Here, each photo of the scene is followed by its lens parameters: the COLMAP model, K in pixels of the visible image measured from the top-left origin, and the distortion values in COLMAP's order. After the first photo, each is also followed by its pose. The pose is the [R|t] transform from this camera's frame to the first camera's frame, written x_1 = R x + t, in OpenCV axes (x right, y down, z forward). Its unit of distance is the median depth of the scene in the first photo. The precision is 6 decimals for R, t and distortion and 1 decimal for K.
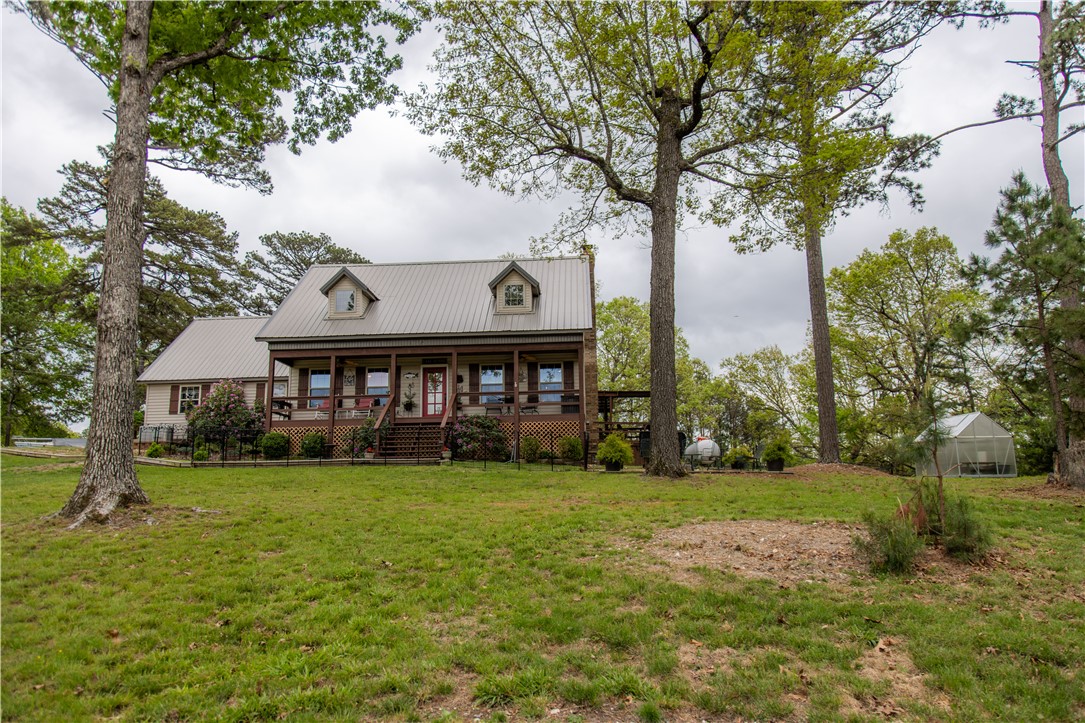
lens RADIAL K [[739.7, 0, 540.4], [0, 739.7, 364.7], [0, 0, 1]] dist [0.005588, 0.004699]
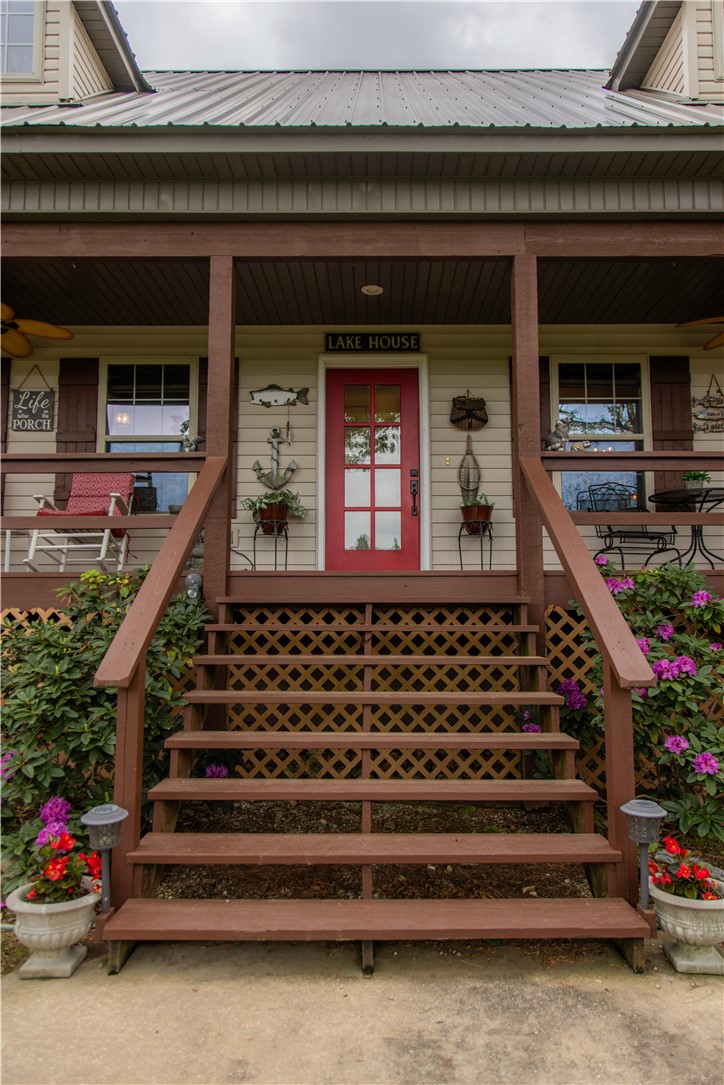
lens RADIAL K [[739.7, 0, 364.1], [0, 739.7, 544.6], [0, 0, 1]] dist [0.005588, 0.004699]
pose [[0.998795, 0.018270, 0.045551, -0.146050], [-0.022162, 0.996009, 0.086453, 0.039804], [-0.043790, -0.087359, 0.995214, 0.690643]]
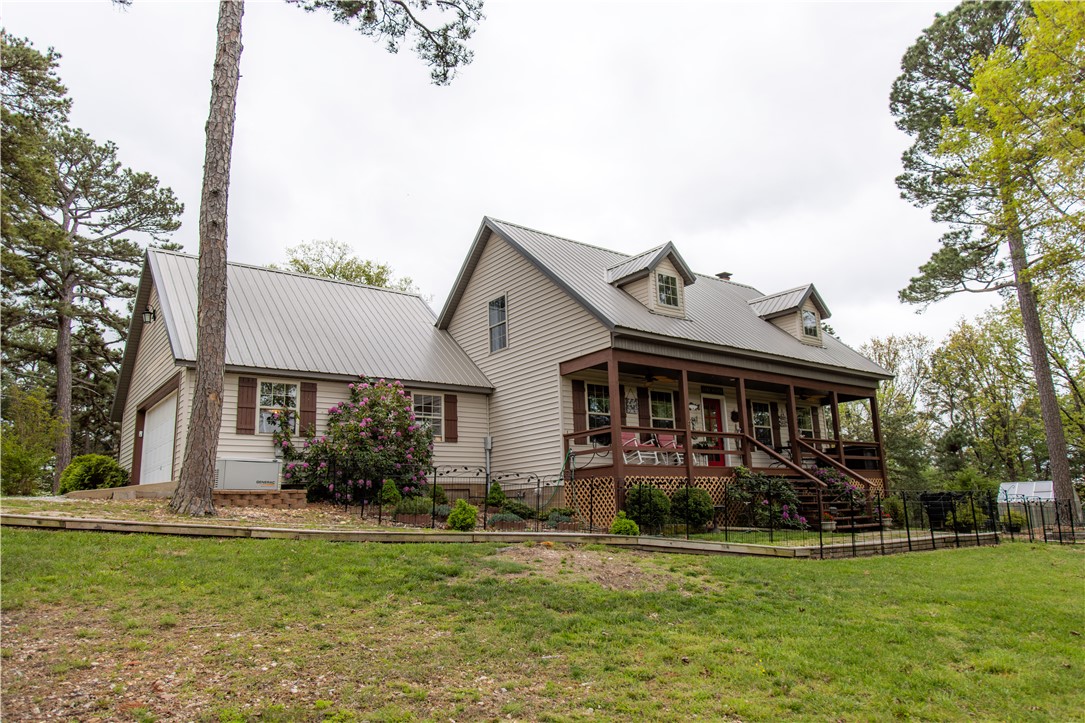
lens RADIAL K [[739.7, 0, 541.3], [0, 739.7, 359.0], [0, 0, 1]] dist [0.005588, 0.004699]
pose [[0.761808, 0.127636, 0.635104, -0.704572], [-0.098194, 0.991821, -0.081541, 0.039341], [-0.640317, -0.000245, 0.768111, 0.498864]]
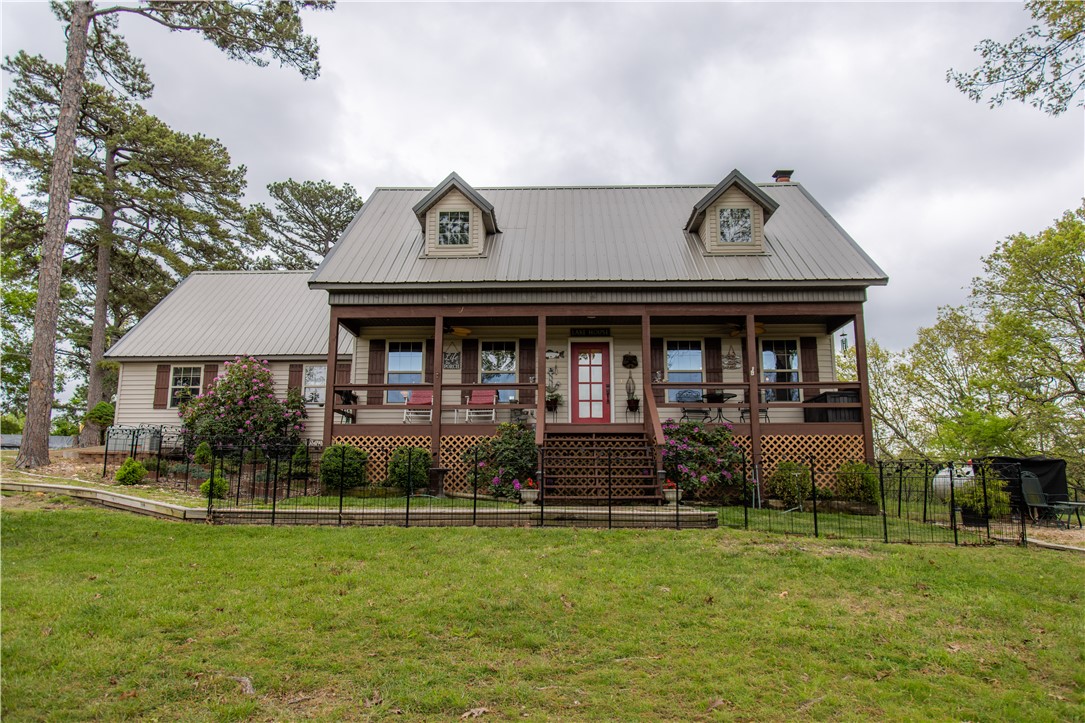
lens RADIAL K [[739.7, 0, 539.2], [0, 739.7, 365.0], [0, 0, 1]] dist [0.005588, 0.004699]
pose [[0.999461, 0.020771, 0.025405, -0.187781], [-0.020872, 0.999775, 0.003730, 0.019868], [-0.025322, -0.004258, 0.999670, 0.355558]]
